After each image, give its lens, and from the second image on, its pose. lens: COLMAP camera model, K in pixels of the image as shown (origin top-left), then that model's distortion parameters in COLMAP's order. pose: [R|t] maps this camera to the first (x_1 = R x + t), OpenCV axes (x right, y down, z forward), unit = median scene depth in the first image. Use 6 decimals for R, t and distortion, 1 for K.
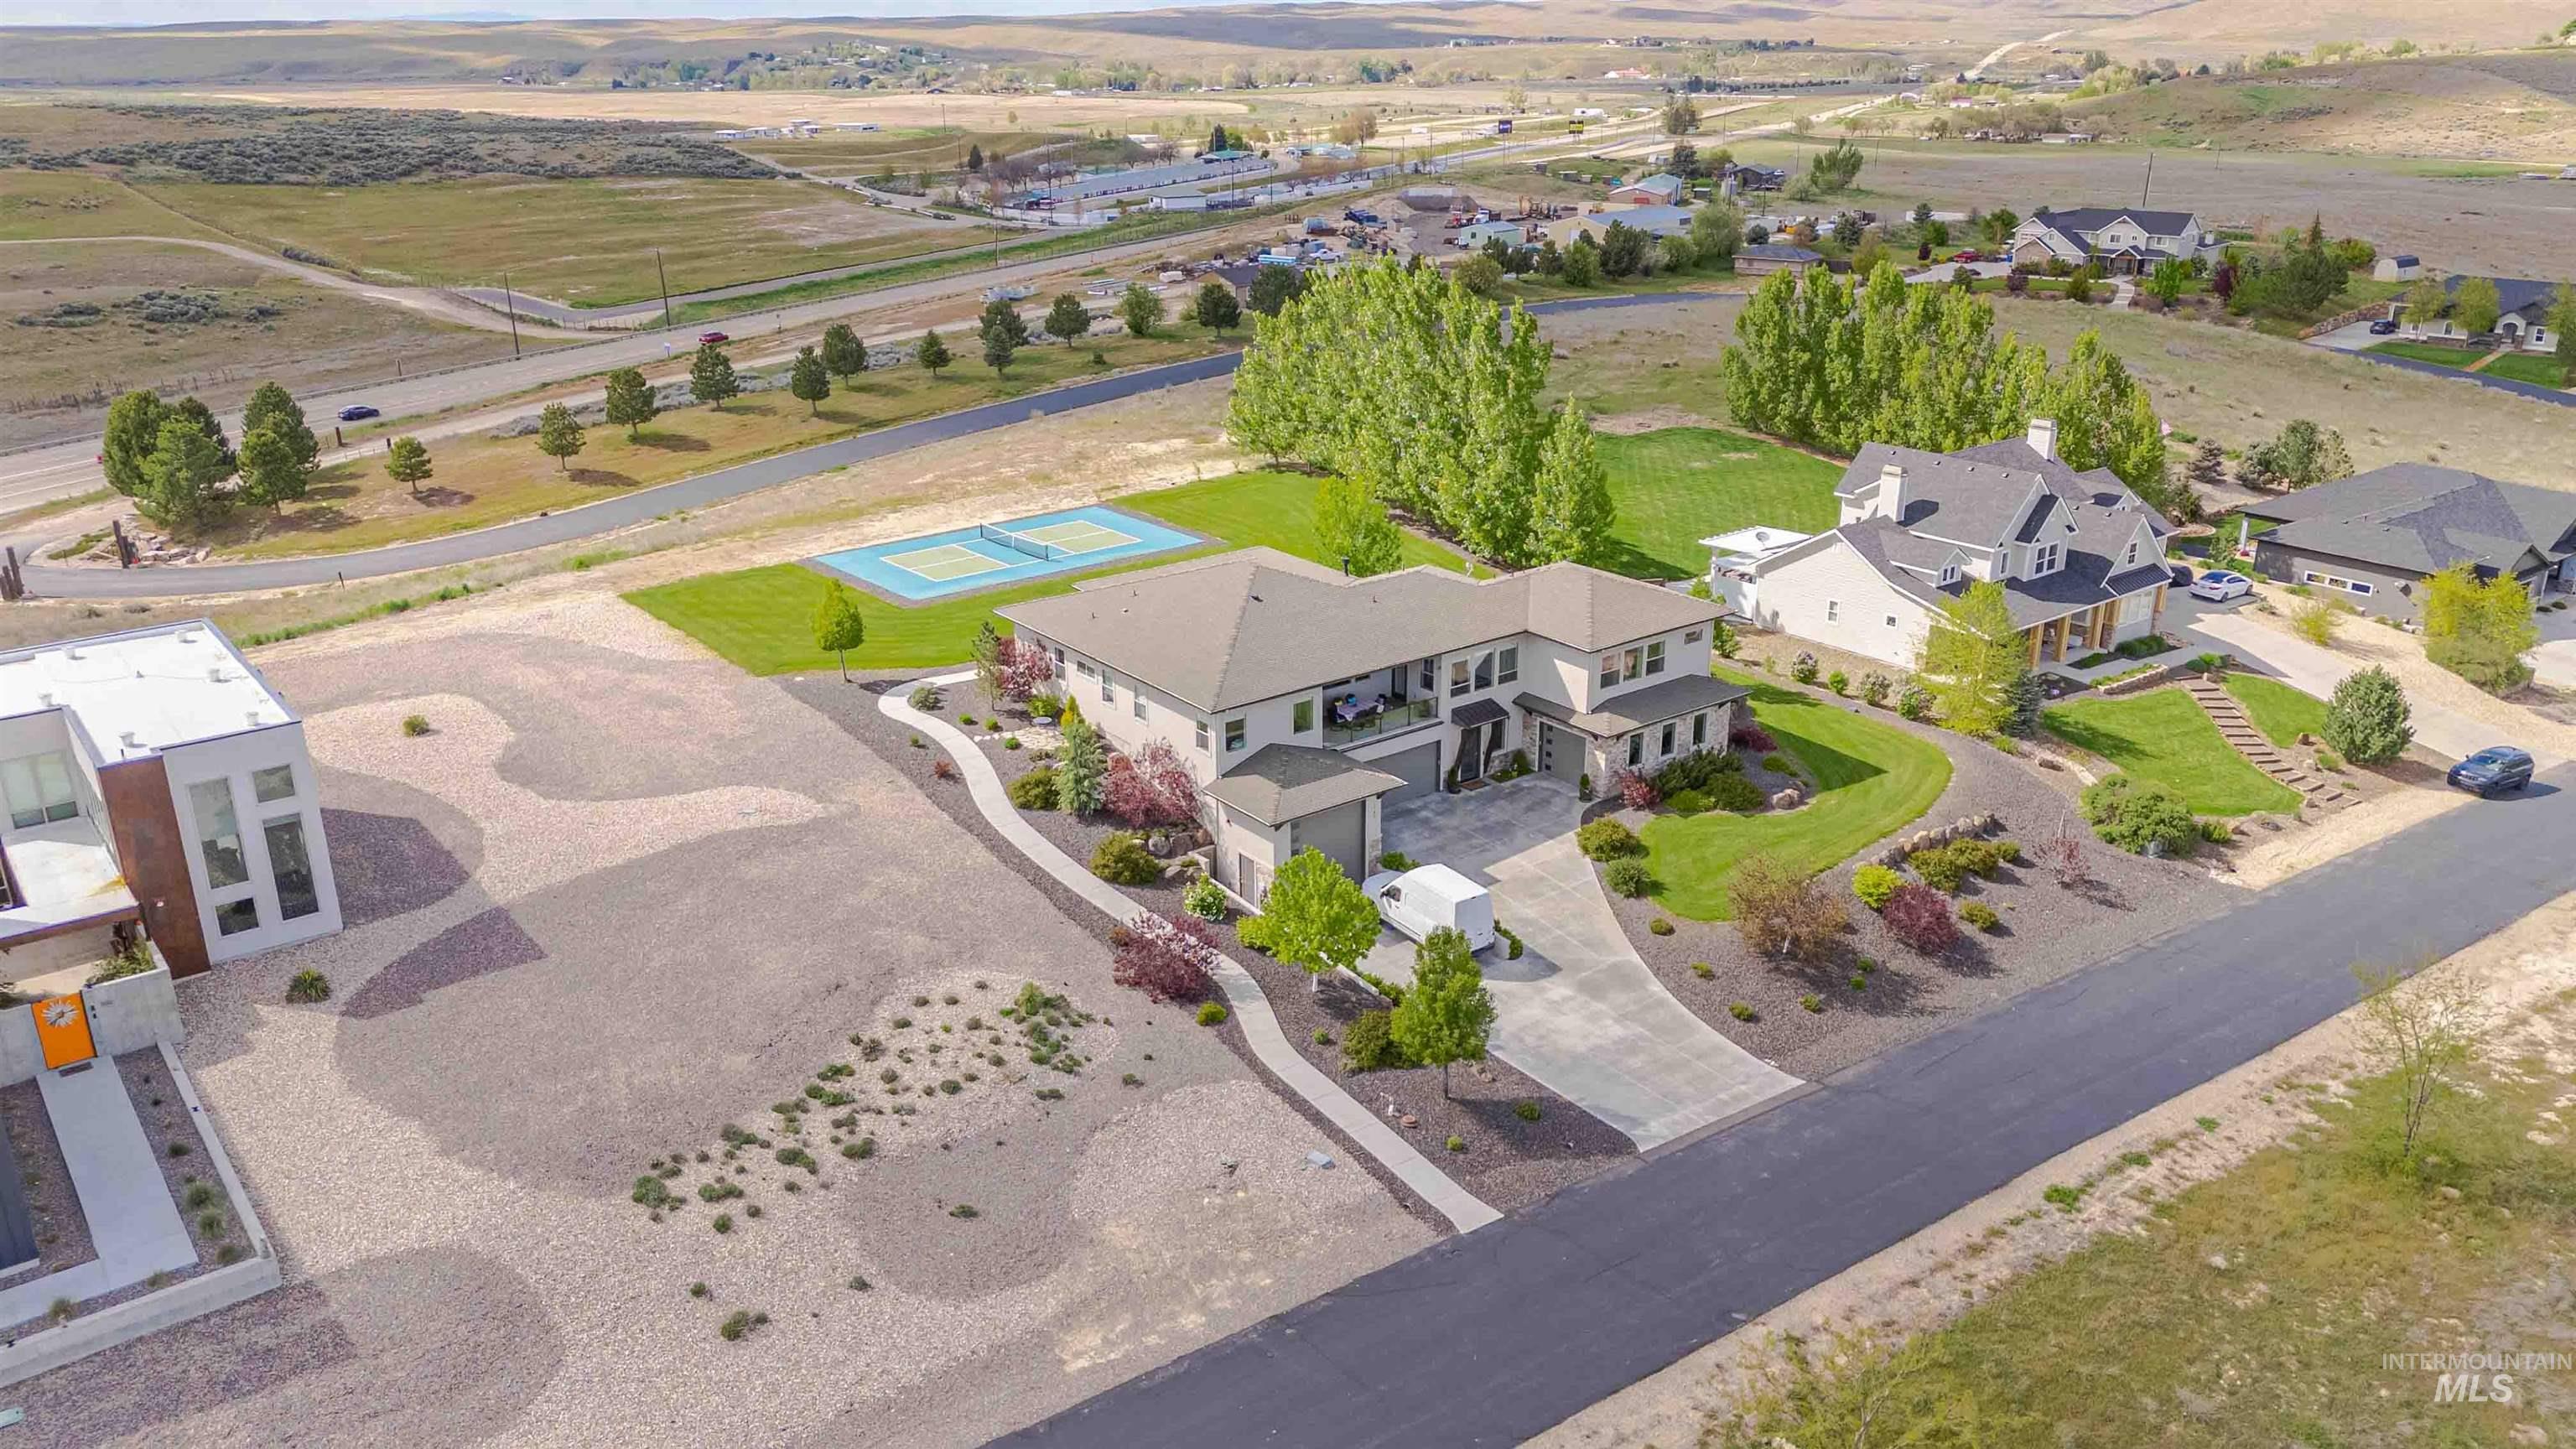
lens RADIAL K [[1880.2, 0, 1289.2], [0, 1880.2, 797.9], [0, 0, 1]] dist [0.070162, -0.061867]
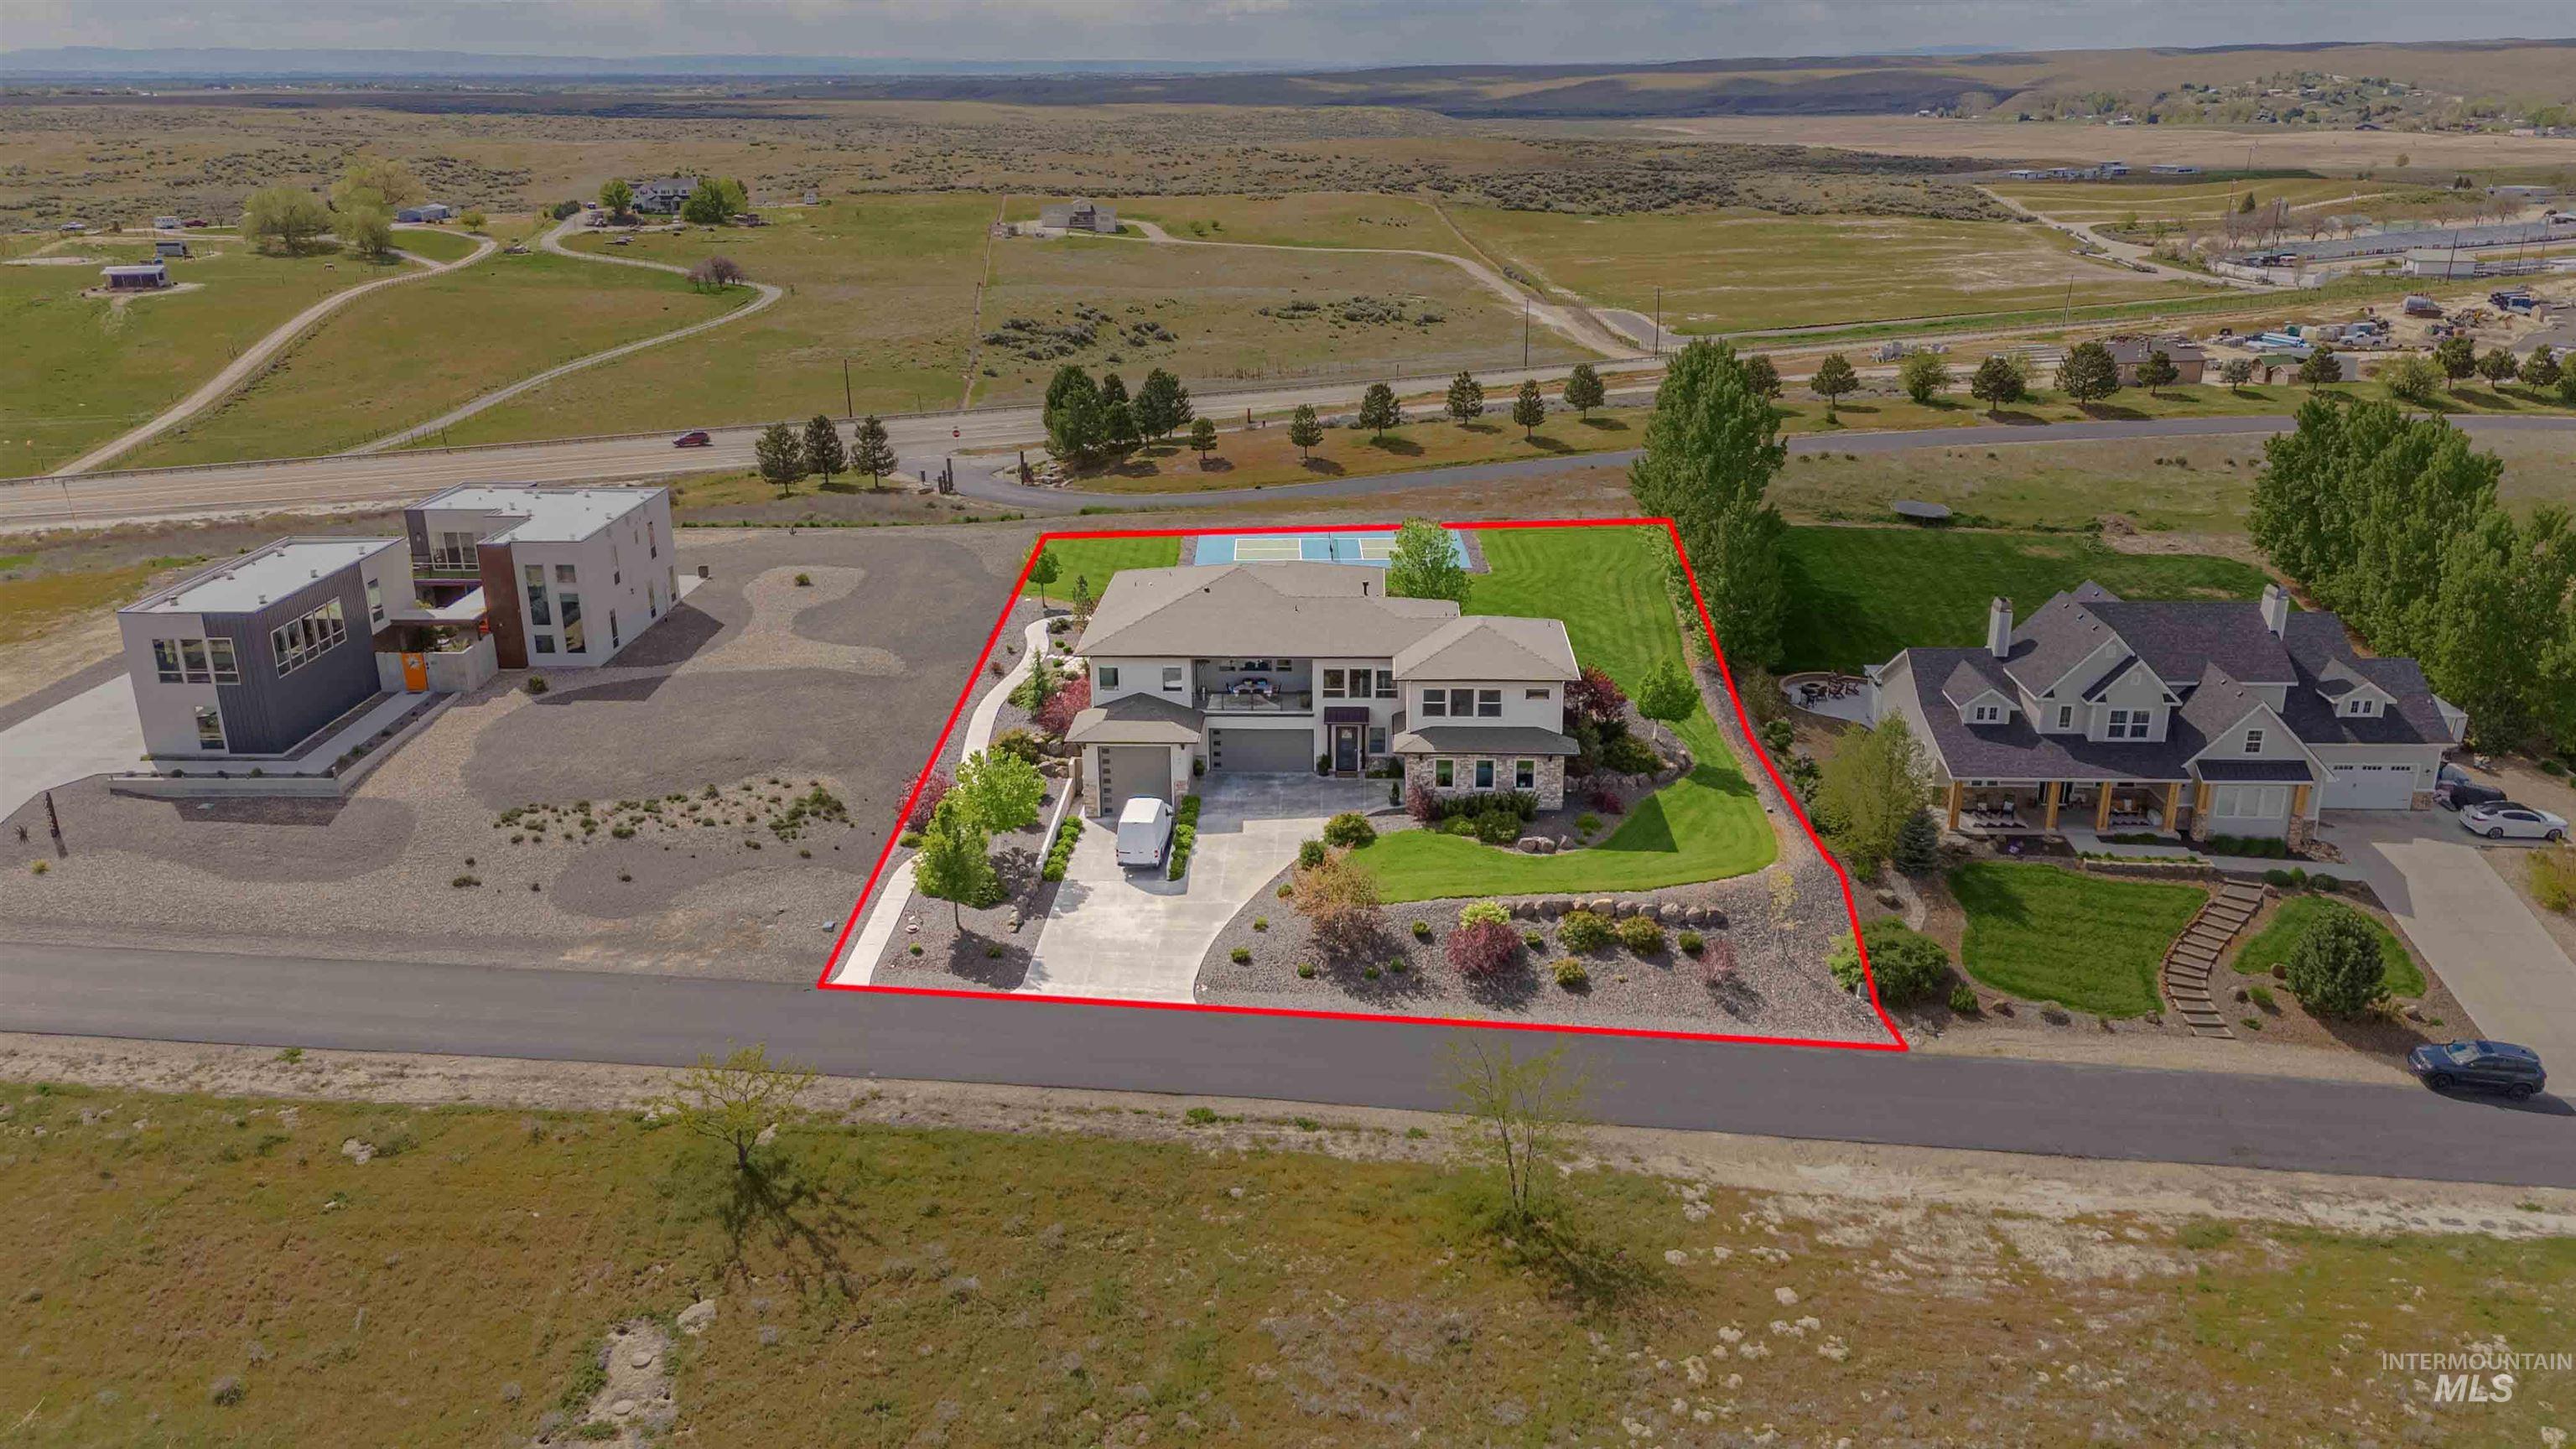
lens RADIAL K [[1857.1, 0, 1291.9], [0, 1857.1, 799.2], [0, 0, 1]] dist [0.156170, -0.424557]
pose [[0.766516, 0.235605, -0.597447, 0.823915], [-0.242382, 0.967608, 0.070606, -0.070223], [0.594730, 0.090690, 0.798794, 0.015114]]
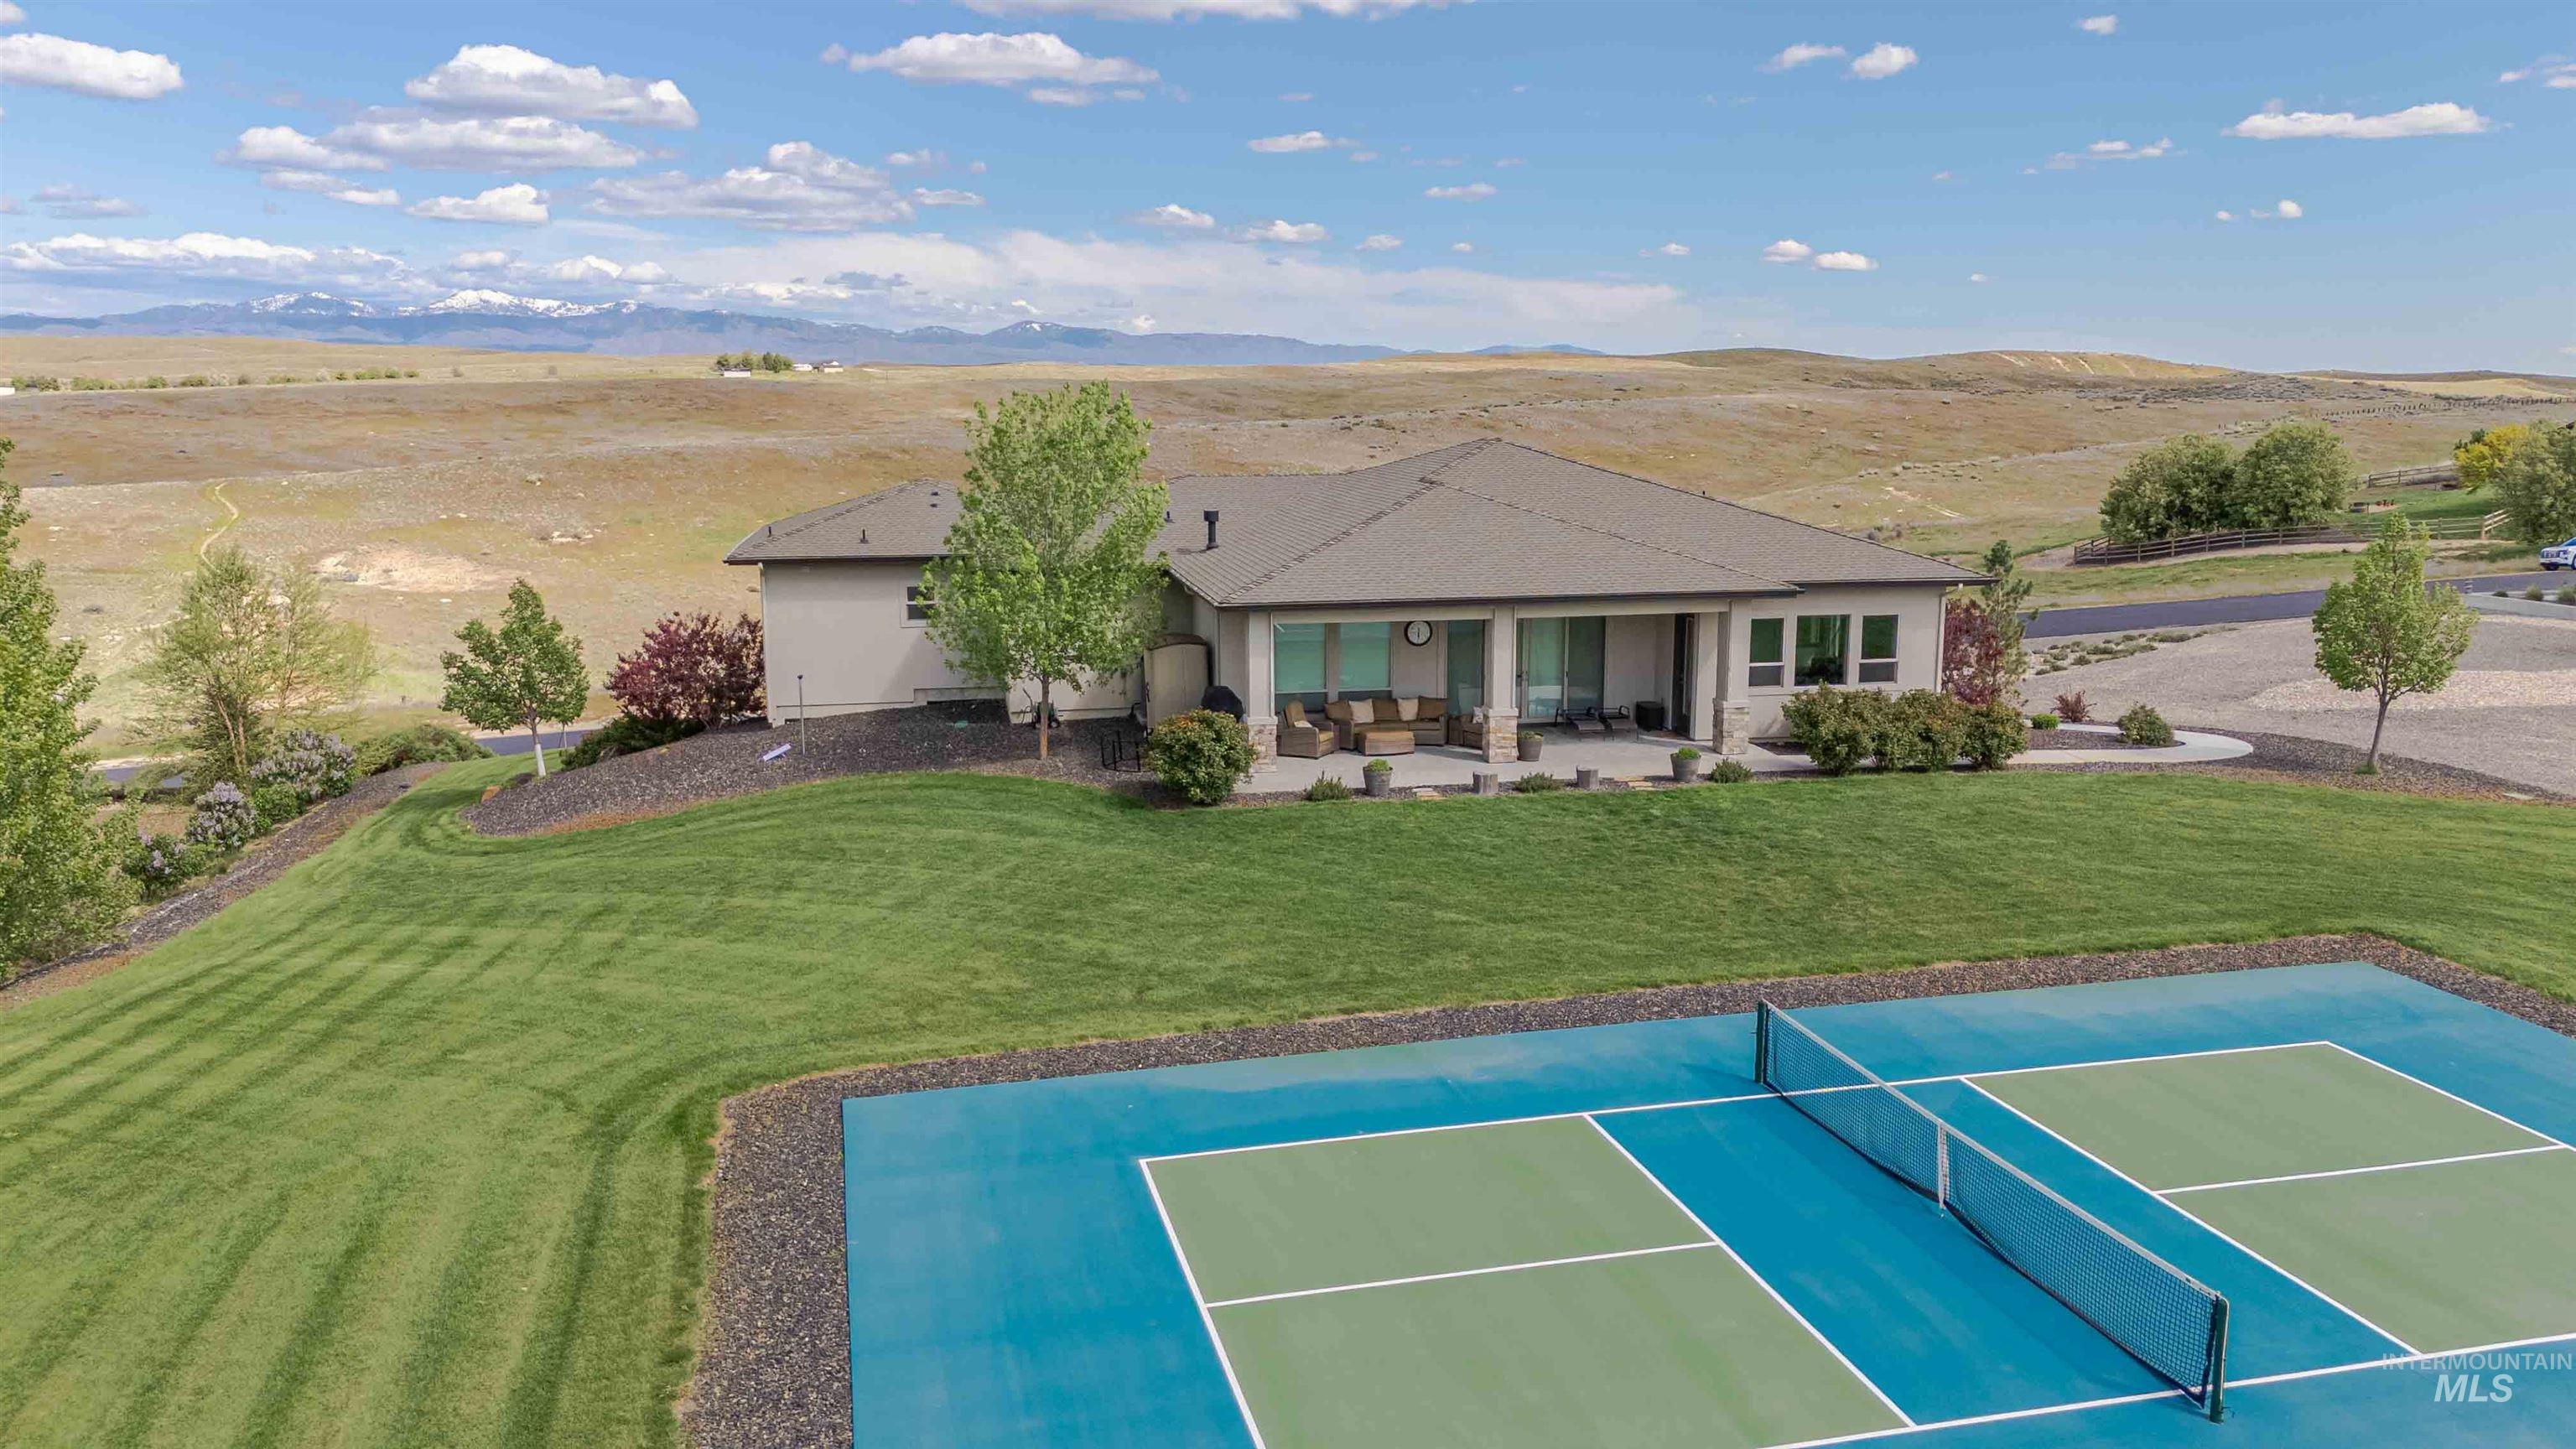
lens RADIAL K [[1890.8, 0, 1288.0], [0, 1890.8, 724.5], [0, 0, 1]] dist [0.075673, -0.062429]
pose [[-0.895310, -0.078018, 0.438557, -0.222181], [0.167213, 0.853676, 0.493231, -0.343932], [-0.412867, 0.514927, -0.751259, 1.512943]]
